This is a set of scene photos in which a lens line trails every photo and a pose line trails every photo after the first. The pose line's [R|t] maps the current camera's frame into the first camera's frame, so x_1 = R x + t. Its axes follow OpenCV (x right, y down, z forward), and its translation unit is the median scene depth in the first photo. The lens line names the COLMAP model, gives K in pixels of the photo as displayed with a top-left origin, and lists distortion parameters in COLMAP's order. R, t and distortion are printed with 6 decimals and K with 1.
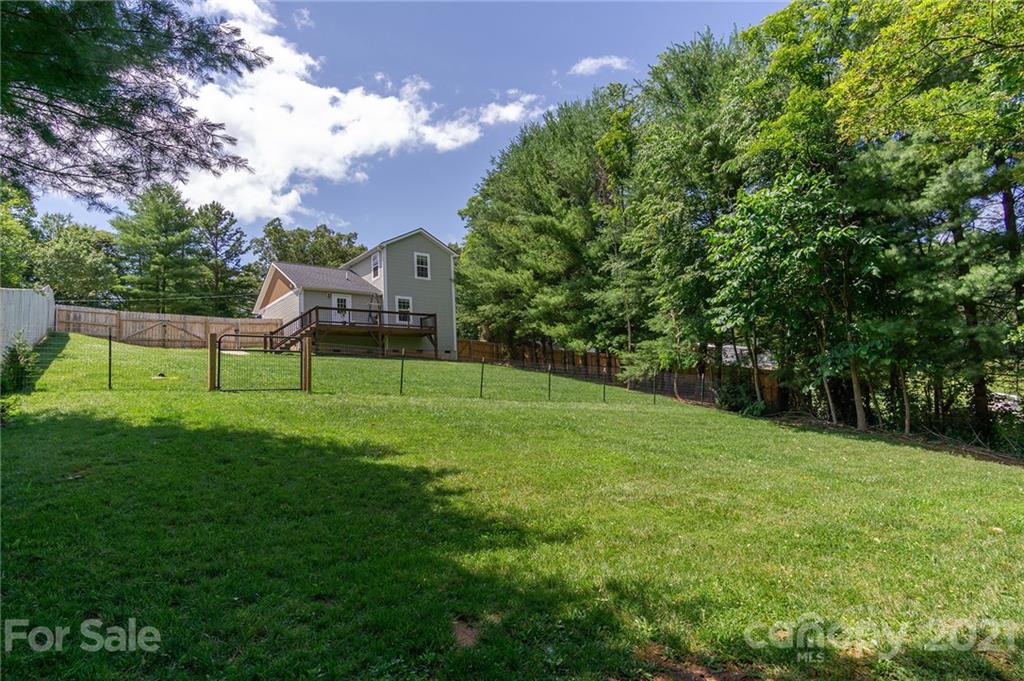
lens RADIAL K [[554.2, 0, 520.0], [0, 554.2, 344.8], [0, 0, 1]] dist [0.005101, 0.000506]
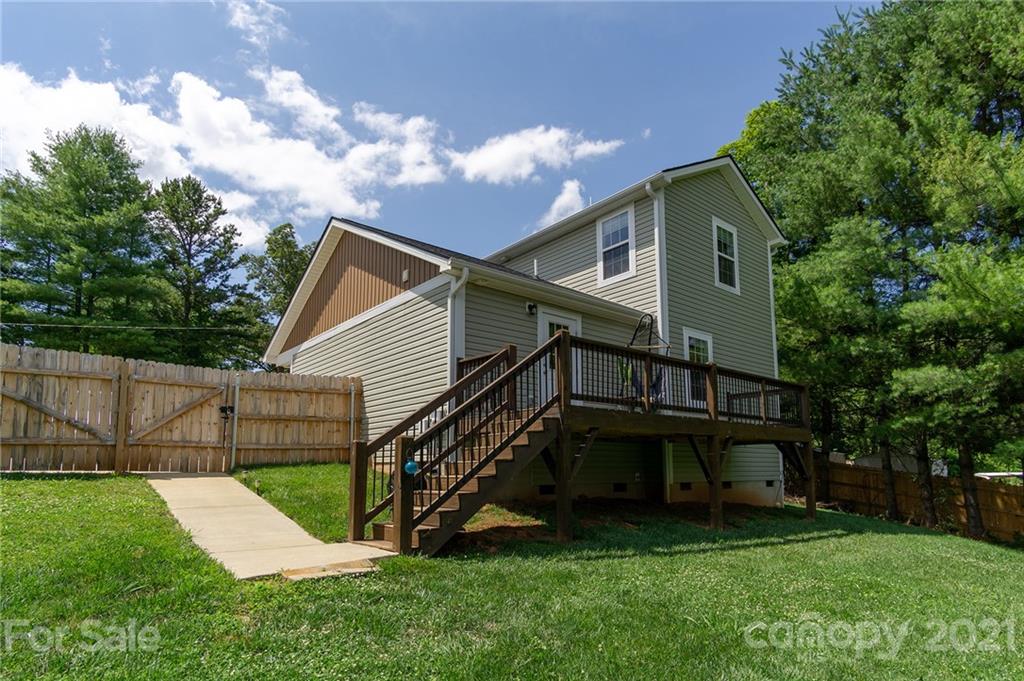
lens RADIAL K [[548.4, 0, 506.8], [0, 548.4, 409.3], [0, 0, 1]] dist [-0.003013, -0.000666]
pose [[0.998756, 0.044804, 0.021899, -0.332397], [-0.044555, 0.998938, -0.011710, -0.026931], [-0.022400, 0.010720, 0.999692, 0.636633]]
